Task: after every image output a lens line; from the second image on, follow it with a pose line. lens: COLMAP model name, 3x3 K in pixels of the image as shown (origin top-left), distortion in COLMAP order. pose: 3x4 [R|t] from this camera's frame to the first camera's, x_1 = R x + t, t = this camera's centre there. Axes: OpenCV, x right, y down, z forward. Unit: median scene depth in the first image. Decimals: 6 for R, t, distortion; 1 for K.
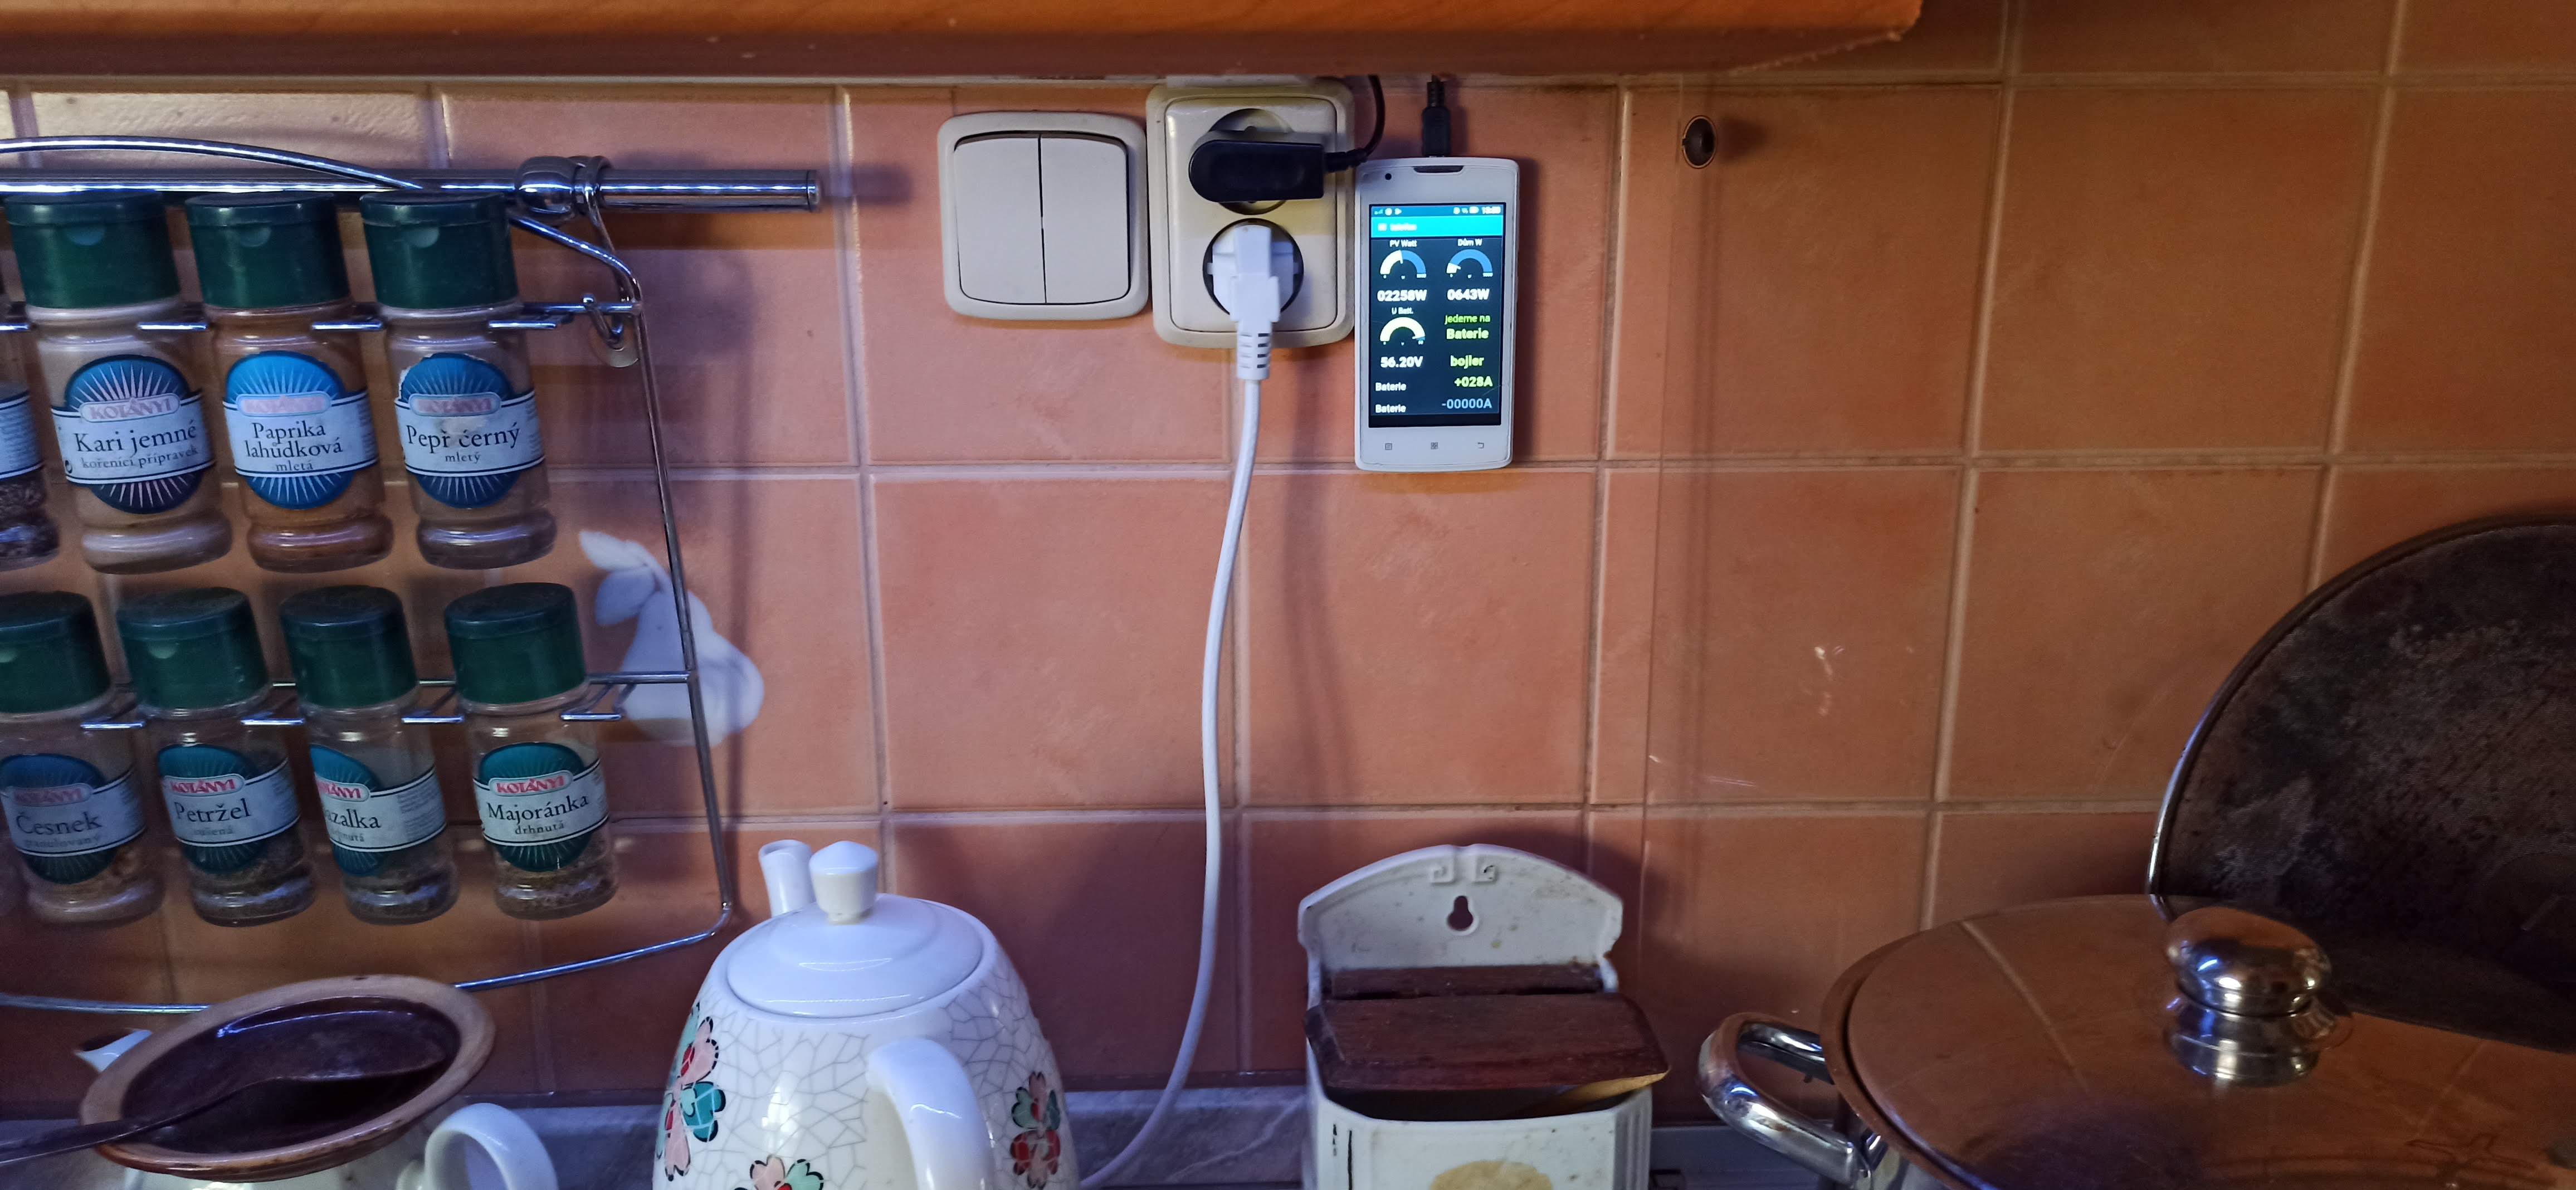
lens RADIAL K [[1863.7, 0, 1288.0], [0, 1863.7, 595.0], [0, 0, 1]] dist [0.075027, -0.000732]
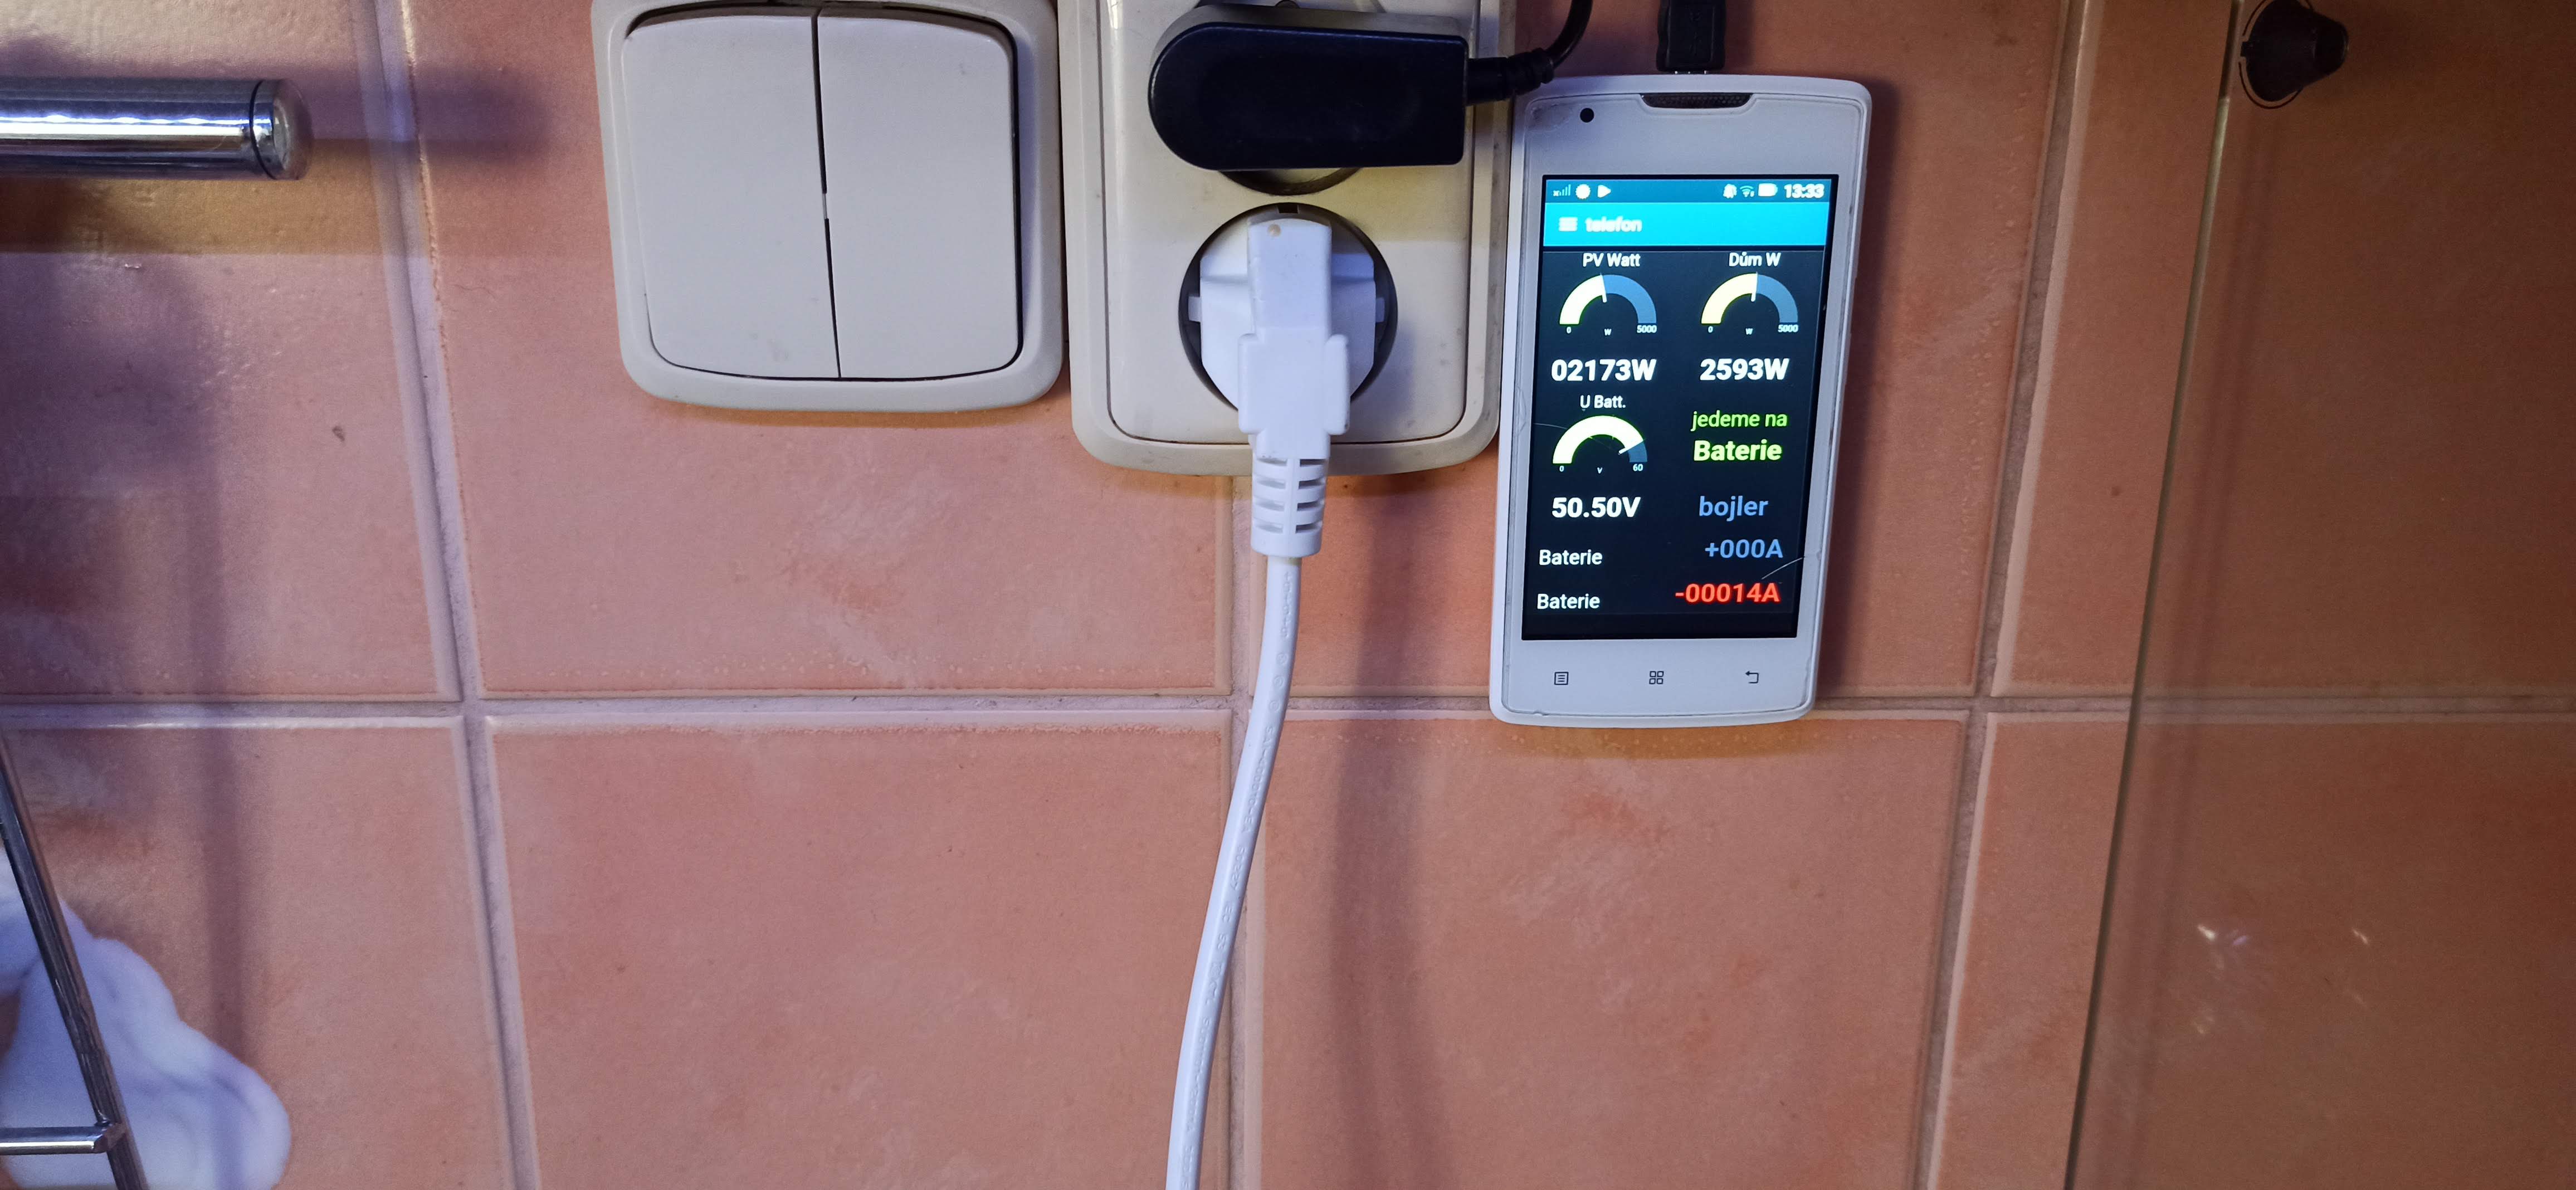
lens RADIAL K [[1916.7, 0, 1288.0], [0, 1916.7, 595.0], [0, 0, 1]] dist [0.051924, -0.087375]
pose [[0.999837, 0.012313, 0.013206, -0.023617], [-0.012669, 0.999549, 0.027238, -0.115605], [-0.012864, -0.027401, 0.999542, 0.516246]]
